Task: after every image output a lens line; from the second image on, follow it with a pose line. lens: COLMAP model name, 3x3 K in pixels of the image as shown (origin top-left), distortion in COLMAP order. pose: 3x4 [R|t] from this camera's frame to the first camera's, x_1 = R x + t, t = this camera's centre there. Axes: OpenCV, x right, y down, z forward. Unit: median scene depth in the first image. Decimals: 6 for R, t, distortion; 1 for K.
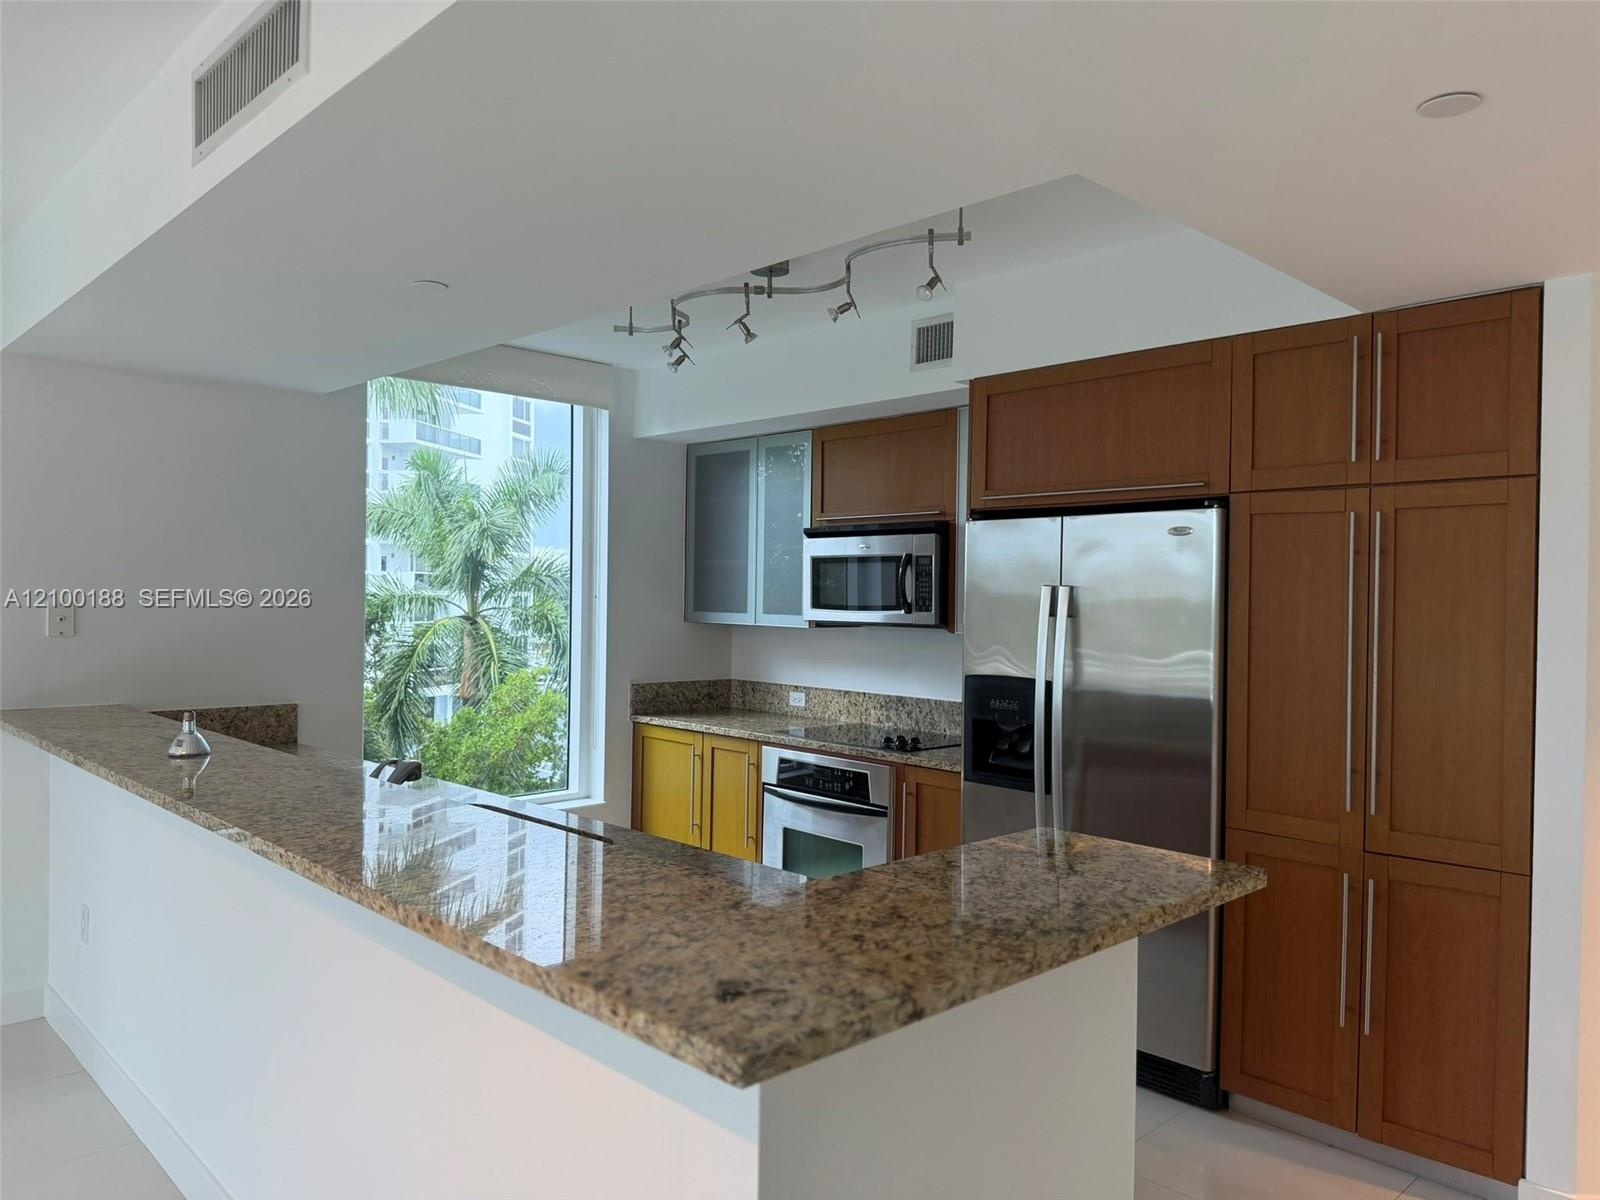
lens RADIAL K [[1121.6, 0, 796.7], [0, 1121.6, 607.2], [0, 0, 1]] dist [0.145090, -0.196256]
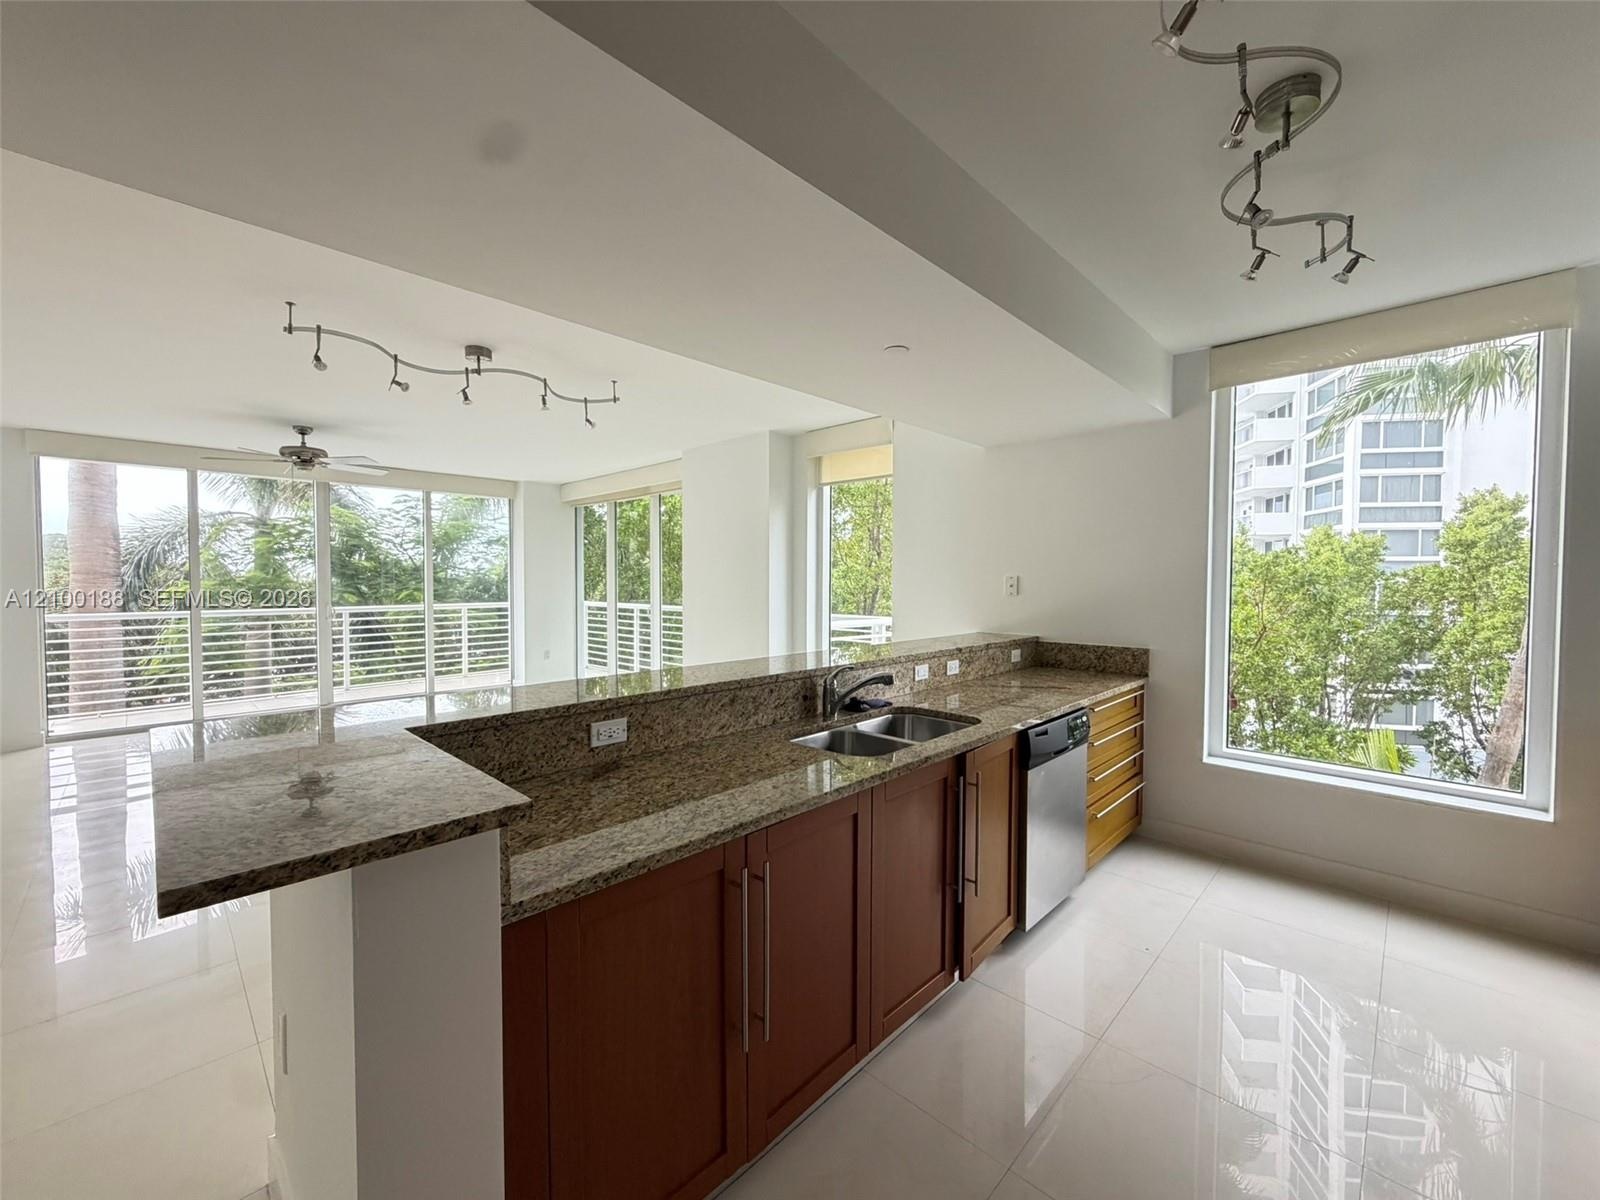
lens RADIAL K [[639.3, 0, 795.0], [0, 639.3, 599.4], [0, 0, 1]] dist [0.001379, -0.000213]
pose [[0.029576, 0.015695, -0.999439, 0.280068], [-0.010518, 0.999826, 0.015389, 0.014660], [0.999507, 0.010057, 0.029735, 0.473713]]
